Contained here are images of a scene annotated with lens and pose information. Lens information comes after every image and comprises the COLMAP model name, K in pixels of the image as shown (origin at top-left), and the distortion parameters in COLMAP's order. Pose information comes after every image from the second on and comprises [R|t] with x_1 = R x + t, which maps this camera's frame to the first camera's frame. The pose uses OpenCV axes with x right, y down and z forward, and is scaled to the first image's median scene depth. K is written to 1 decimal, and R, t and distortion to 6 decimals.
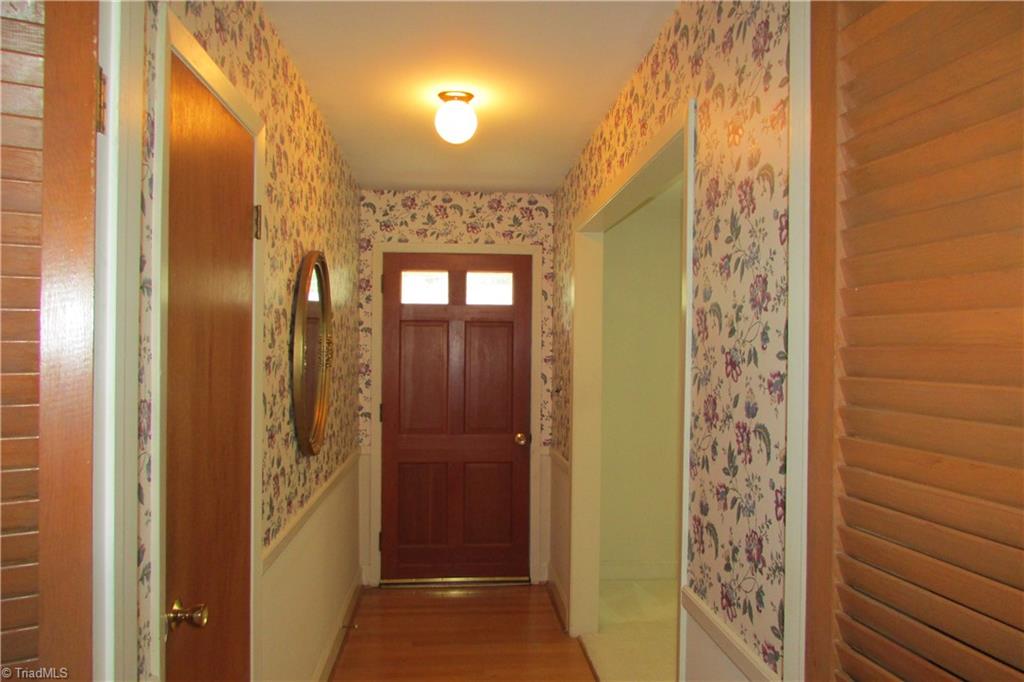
lens RADIAL K [[736.3, 0, 498.2], [0, 736.3, 348.7], [0, 0, 1]] dist [-0.031015, 0.006304]
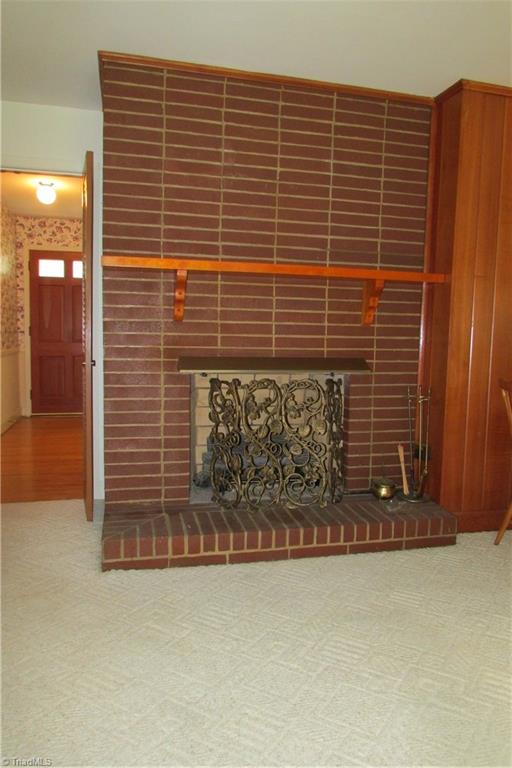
lens RADIAL K [[552.2, 0, 255.2], [0, 552.2, 376.8], [0, 0, 1]] dist [-0.031015, 0.006304]
pose [[0.984714, -0.009287, 0.173934, 0.183004], [-0.006424, 0.995962, 0.089551, 0.073576], [-0.174063, -0.089299, 0.980677, -0.582975]]
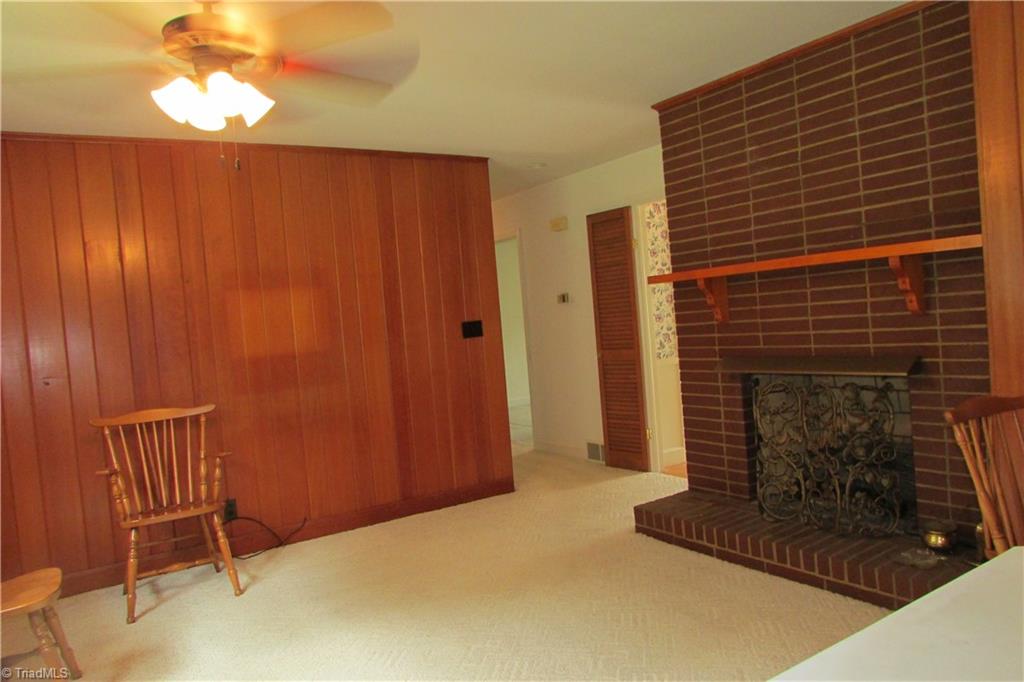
lens RADIAL K [[736.3, 0, 512.6], [0, 736.3, 330.0], [0, 0, 1]] dist [-0.031015, 0.006304]
pose [[0.482493, -0.041288, -0.874926, 0.829642], [0.087533, 0.996161, 0.001262, 0.053313], [0.871515, -0.077194, 0.484254, -0.591498]]
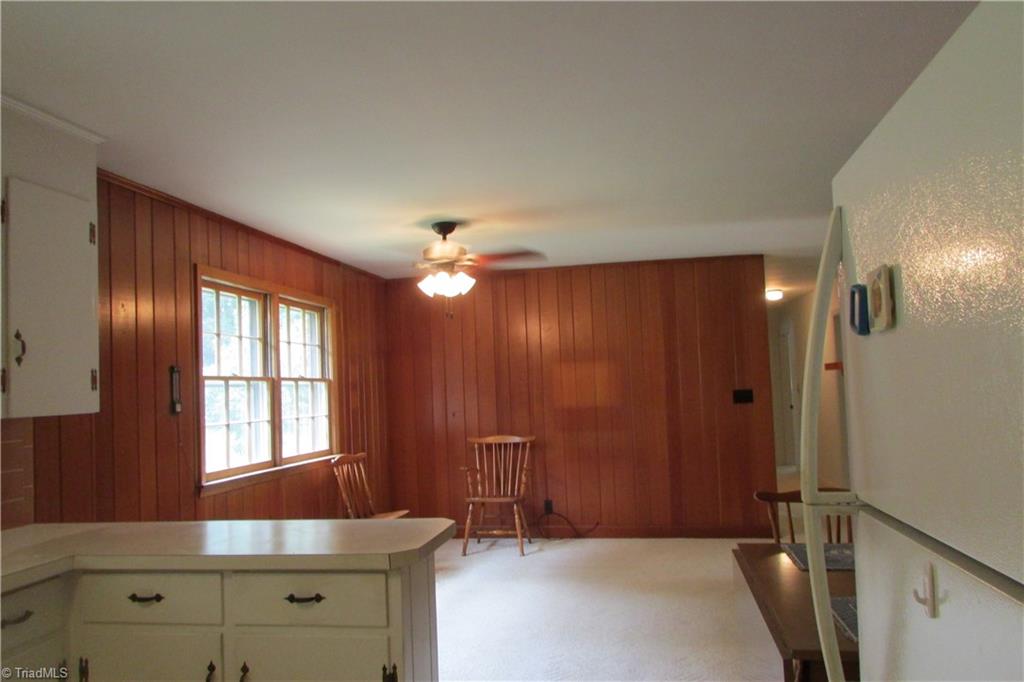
lens RADIAL K [[736.3, 0, 520.1], [0, 736.3, 335.7], [0, 0, 1]] dist [-0.031015, 0.006304]
pose [[-0.236012, -0.073677, -0.968953, 1.246550], [0.030225, 0.996083, -0.083102, 0.037248], [0.971280, -0.048899, -0.232861, -0.186070]]
